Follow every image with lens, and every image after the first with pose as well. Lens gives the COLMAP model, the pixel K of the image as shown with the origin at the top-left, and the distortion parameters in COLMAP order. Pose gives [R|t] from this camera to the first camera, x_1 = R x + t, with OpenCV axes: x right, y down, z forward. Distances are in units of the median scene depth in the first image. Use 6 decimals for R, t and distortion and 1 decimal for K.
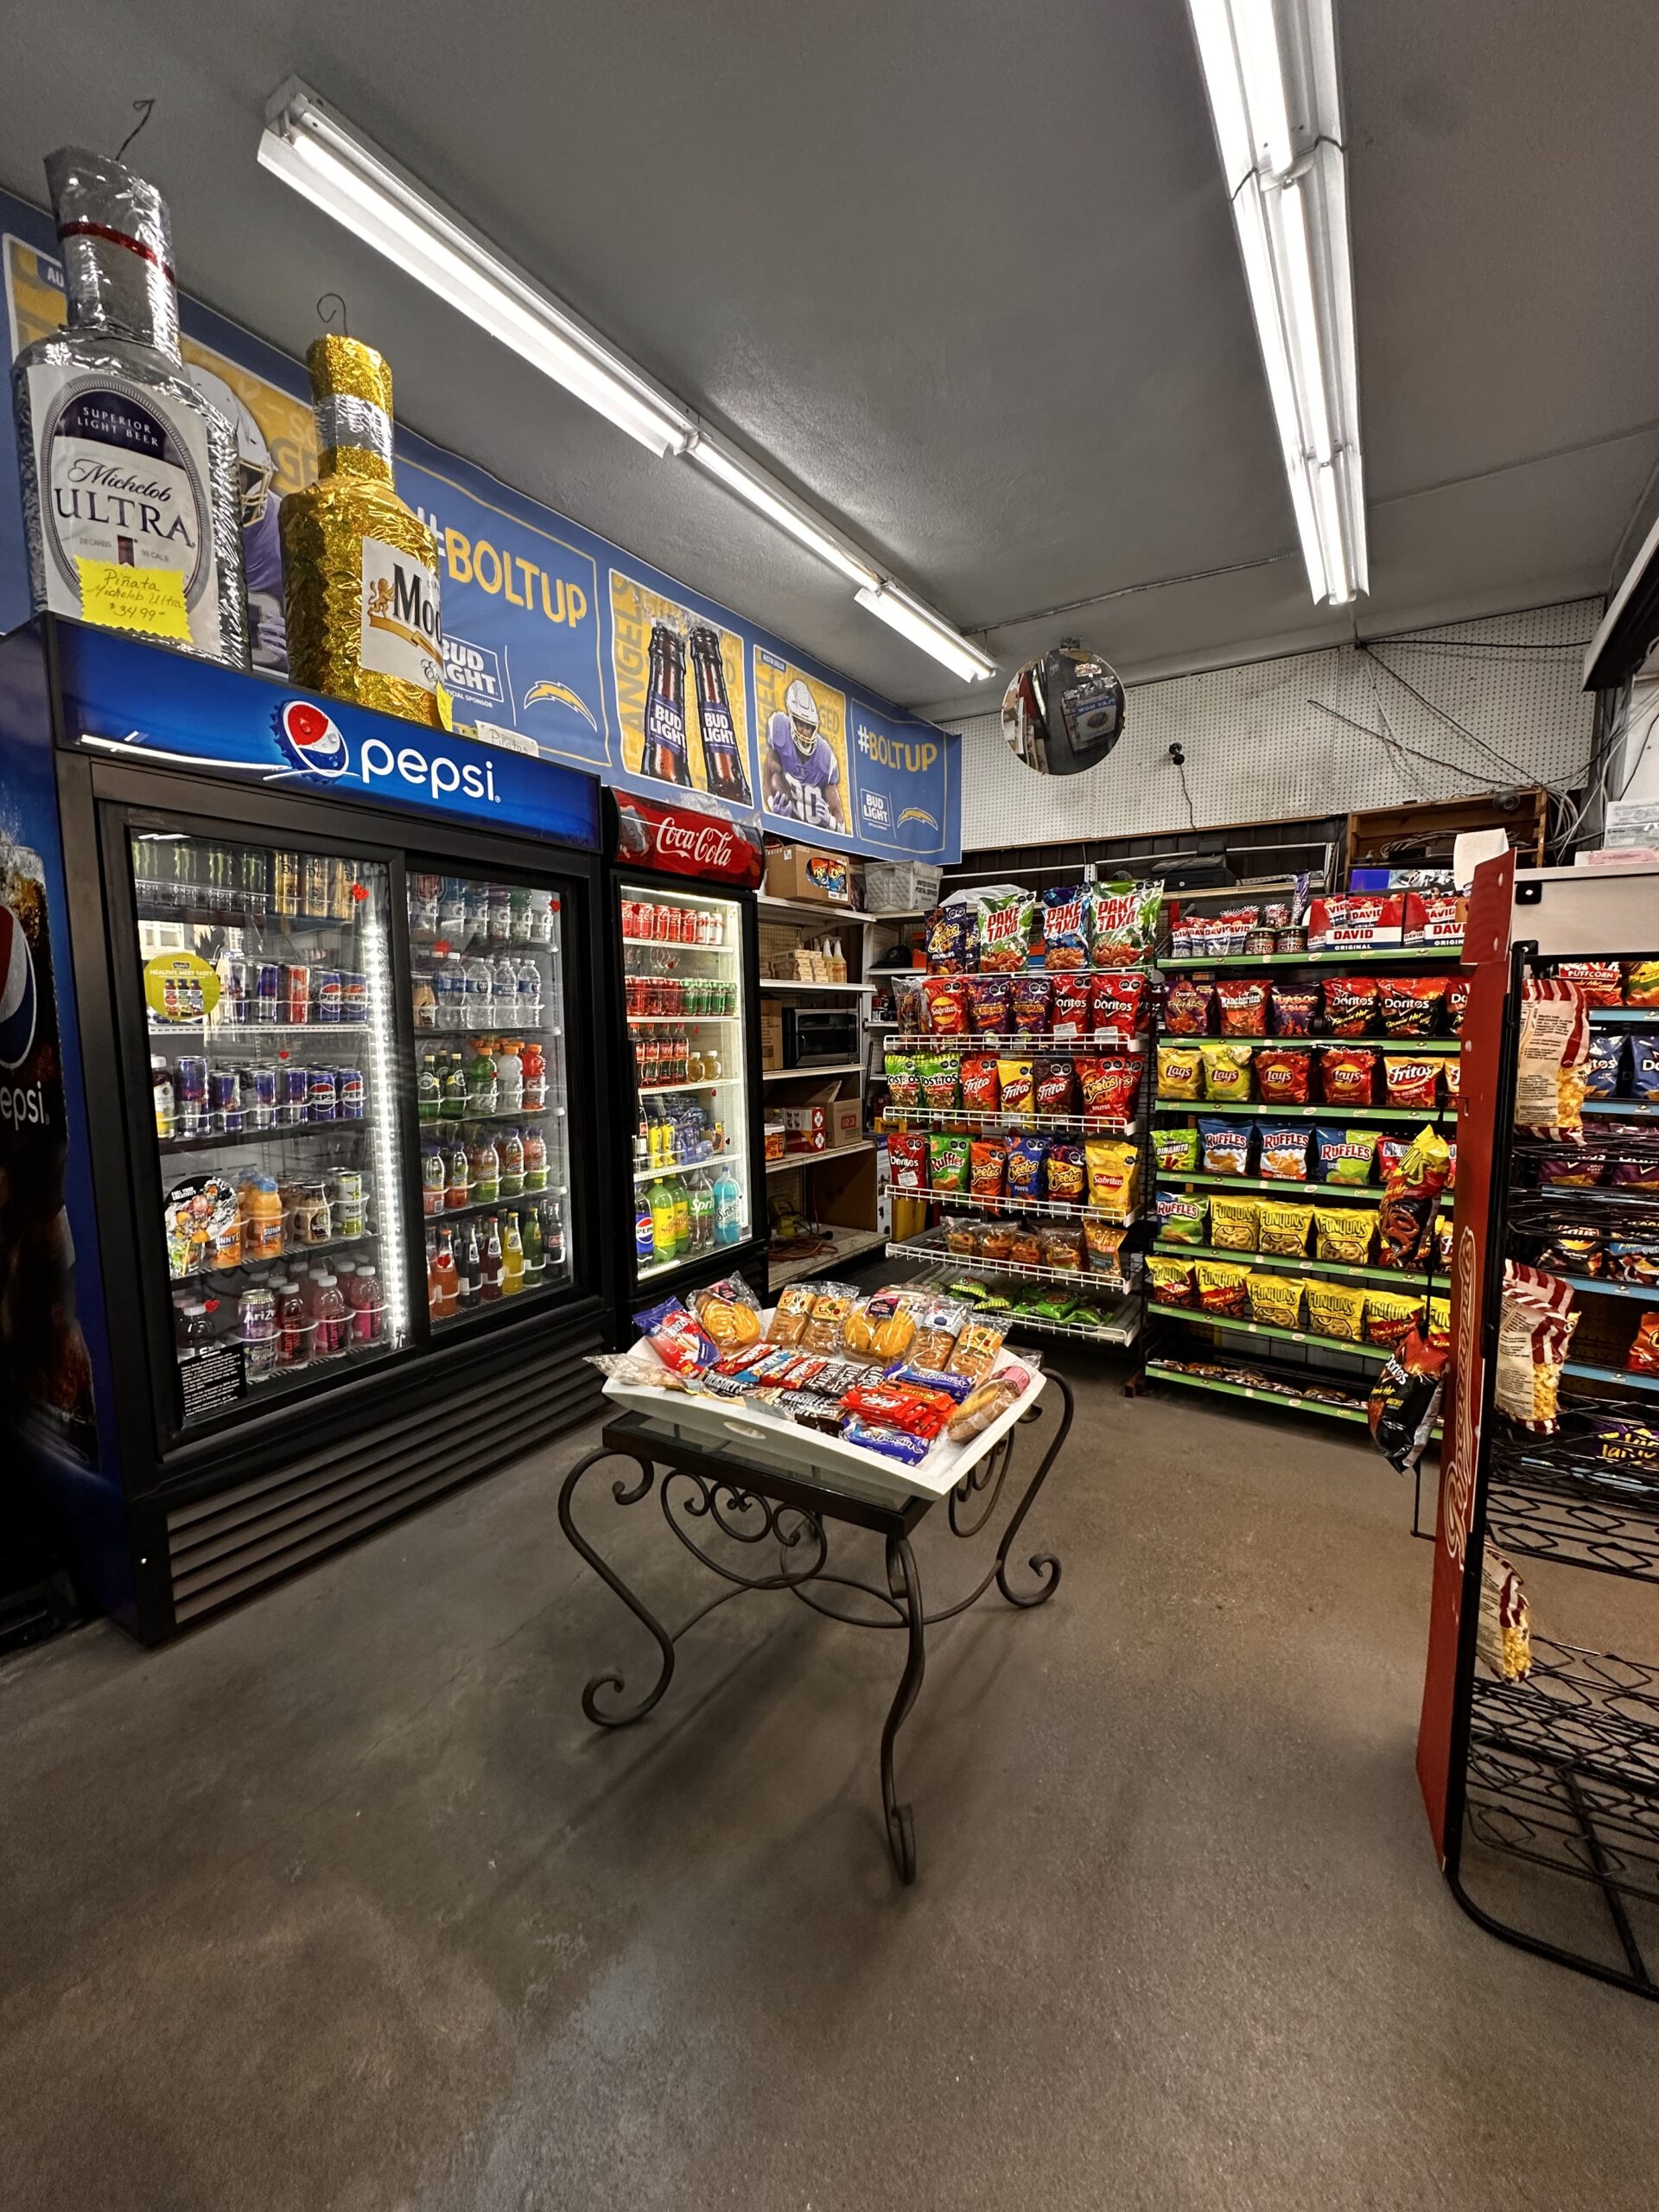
lens RADIAL K [[882.6, 0, 840.5], [0, 882.6, 1109.9], [0, 0, 1]] dist [-0.003818, -0.000257]
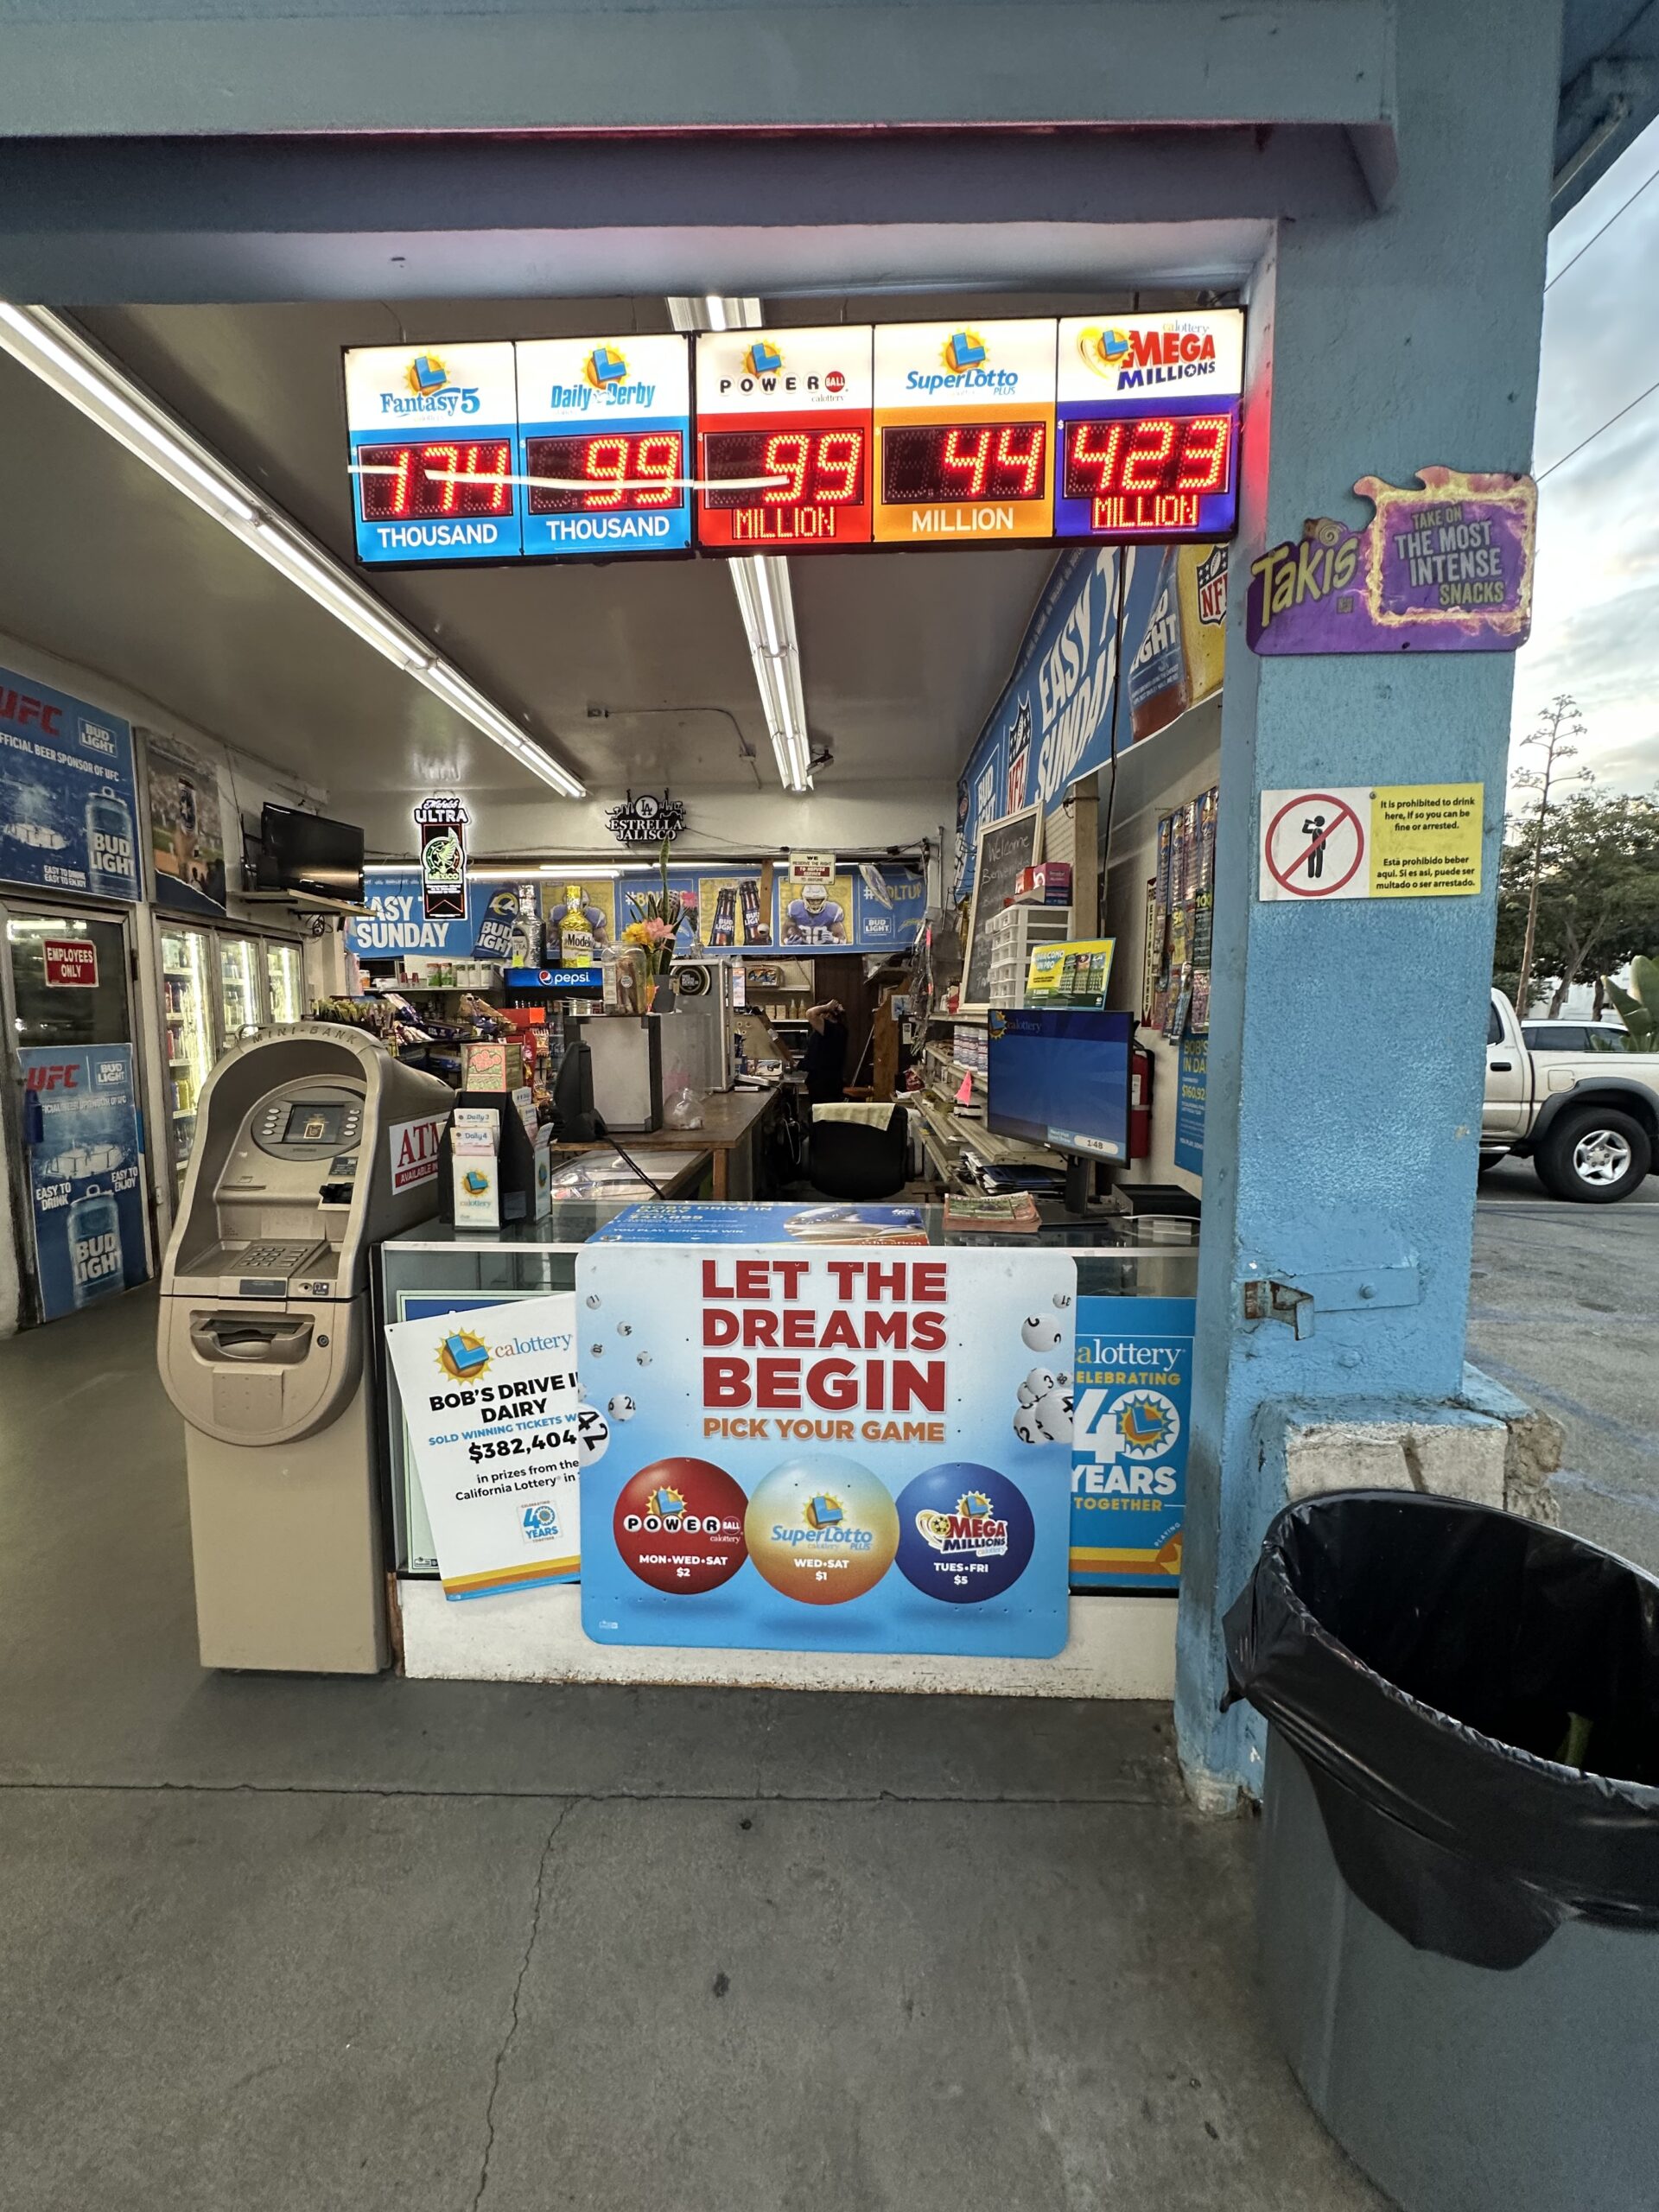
lens RADIAL K [[882.6, 0, 824.4], [0, 882.6, 1106.8], [0, 0, 1]] dist [-0.003818, -0.000257]
pose [[0.521038, 0.083780, -0.849412, 2.867809], [-0.093064, 0.994814, 0.041034, -0.028918], [0.848445, 0.057669, 0.526133, -0.155724]]
